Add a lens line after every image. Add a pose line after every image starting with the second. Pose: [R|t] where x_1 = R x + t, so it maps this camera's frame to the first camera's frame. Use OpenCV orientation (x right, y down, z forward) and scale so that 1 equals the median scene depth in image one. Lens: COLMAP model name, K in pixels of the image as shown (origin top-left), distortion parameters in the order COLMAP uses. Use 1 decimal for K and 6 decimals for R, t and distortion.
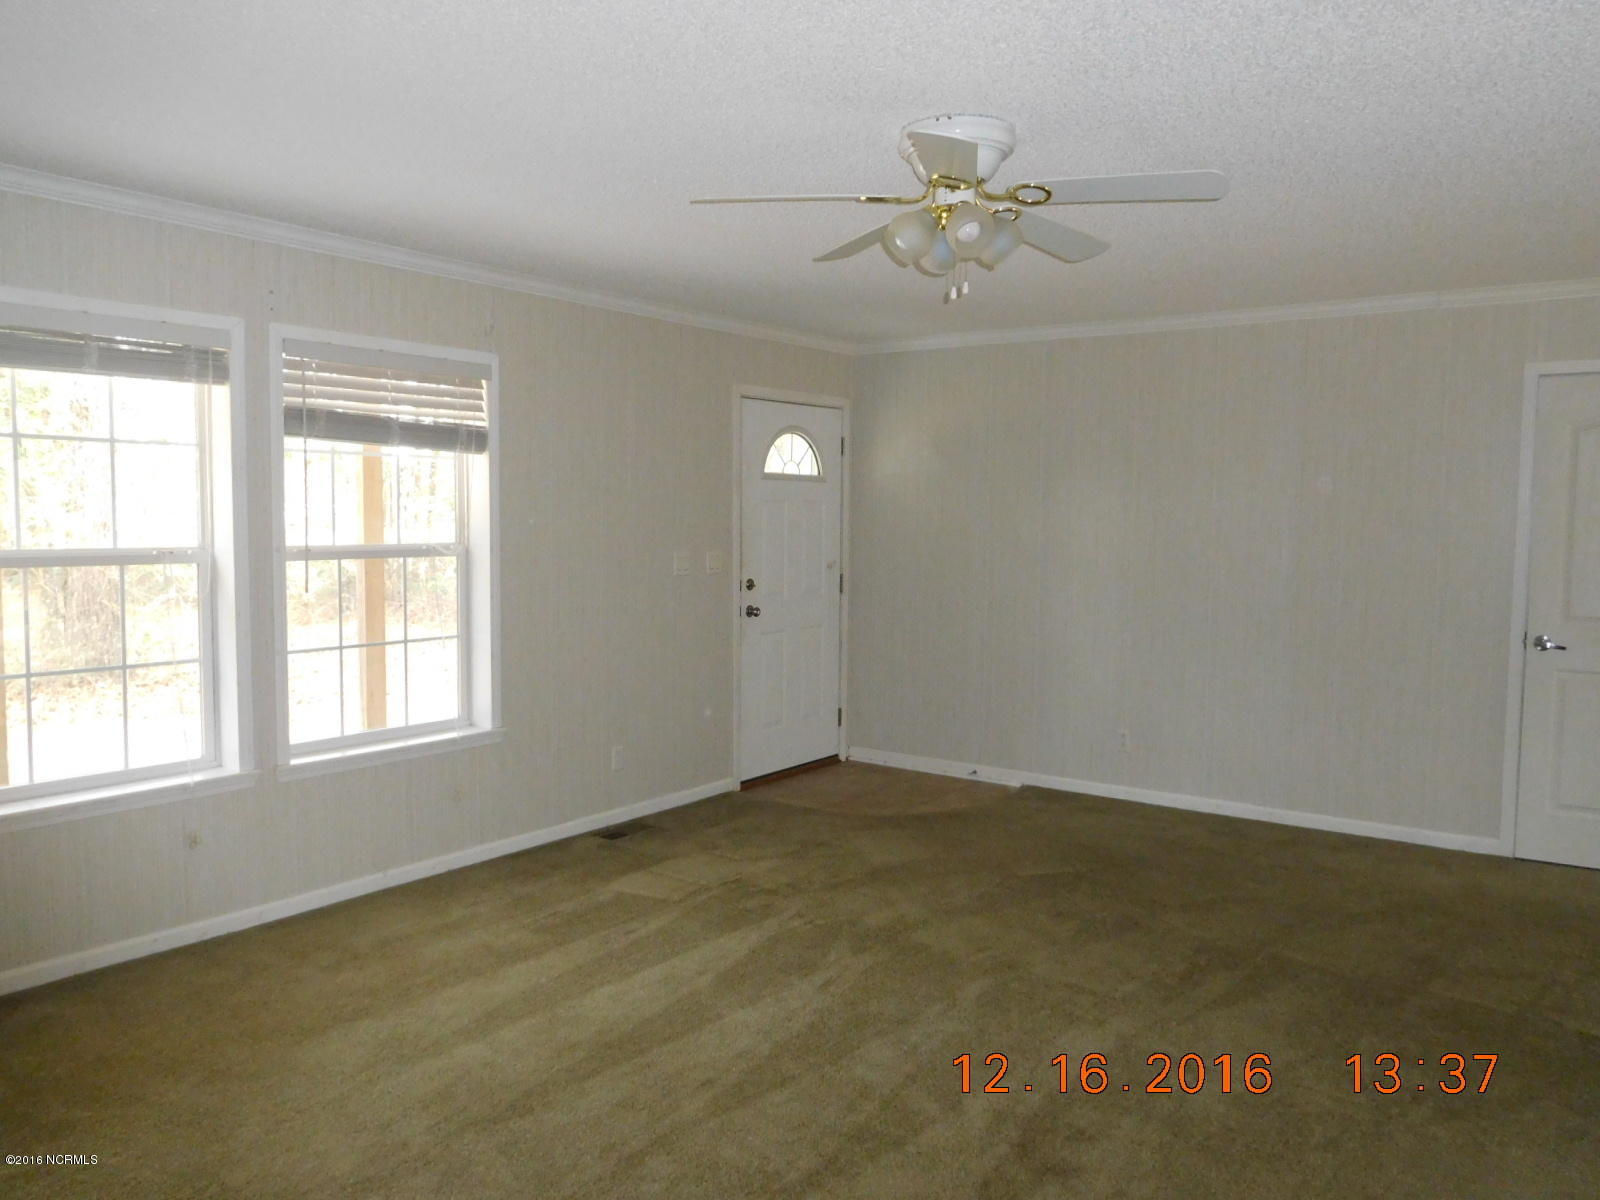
lens RADIAL K [[1240.1, 0, 811.1], [0, 1240.1, 598.9], [0, 0, 1]] dist [0.011000, 0.003840]
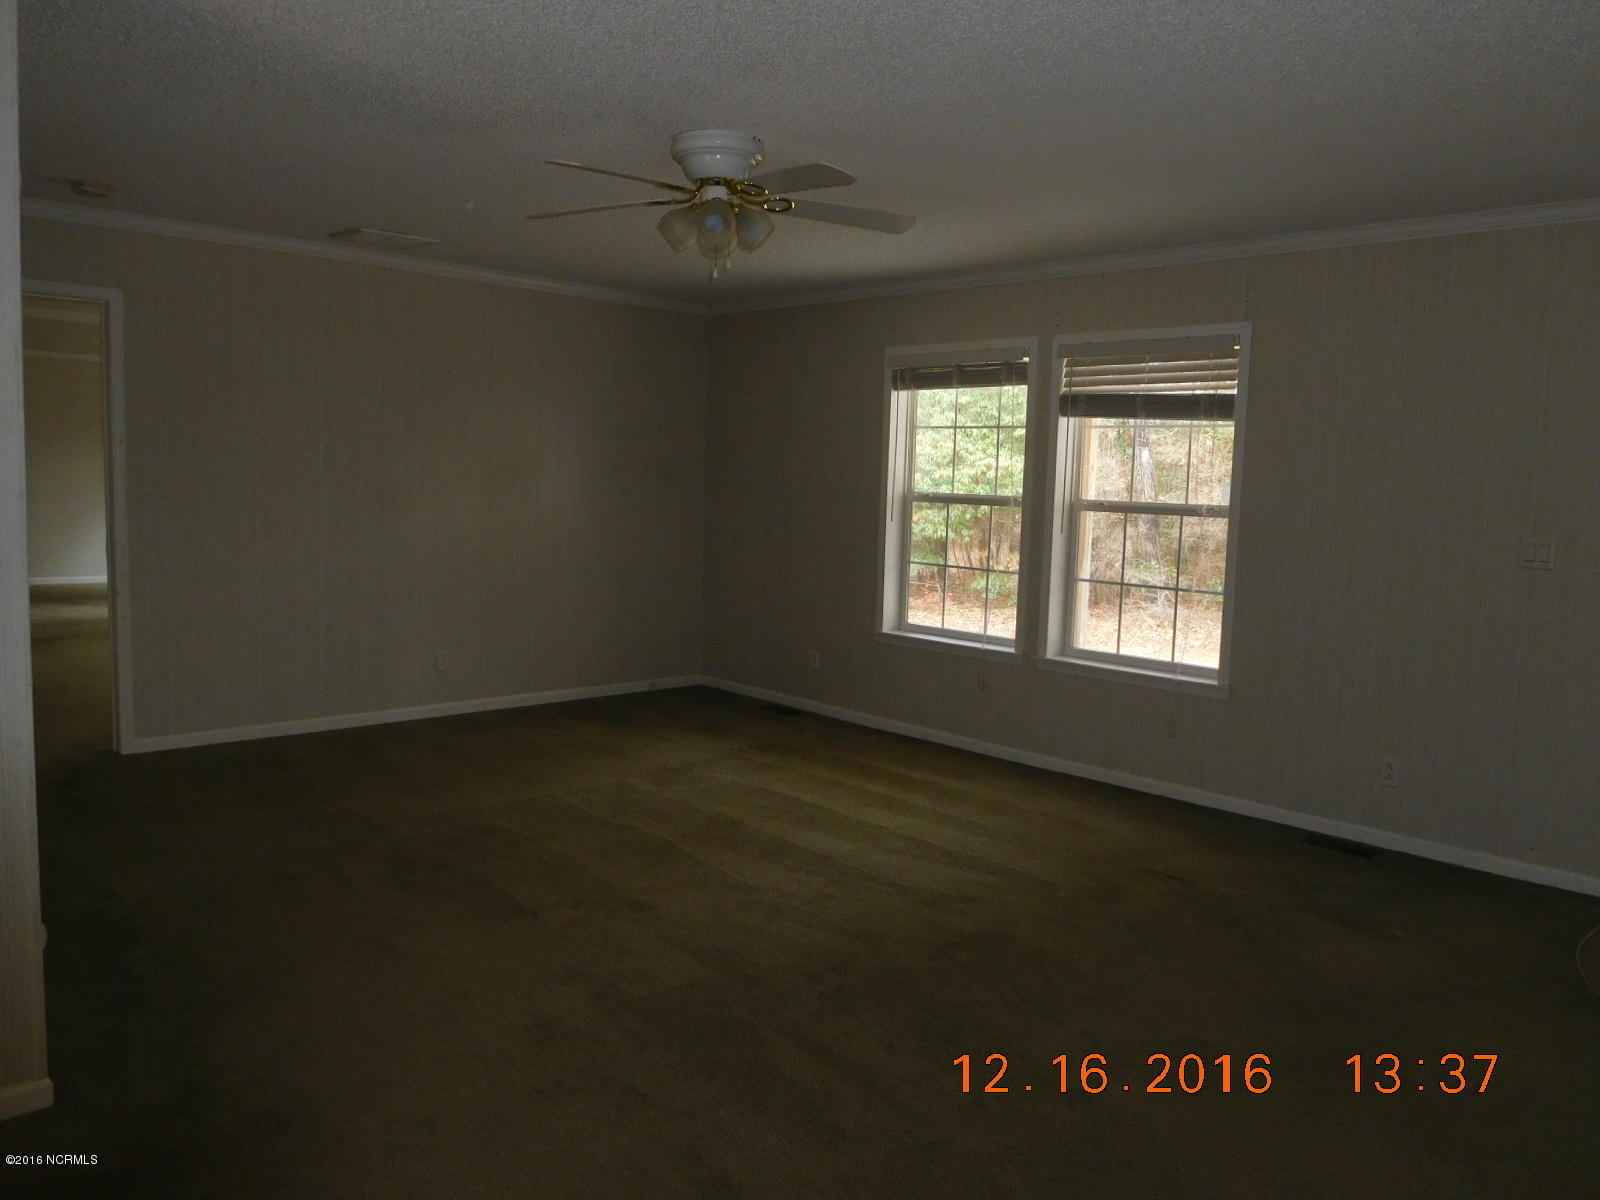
lens RADIAL K [[1240.1, 0, 809.9], [0, 1240.1, 603.5], [0, 0, 1]] dist [0.011000, 0.003840]
pose [[-0.158262, 0.100526, -0.982267, 0.915976], [-0.093928, 0.988760, 0.116324, -0.057720], [0.982919, 0.110672, -0.147041, 0.894662]]
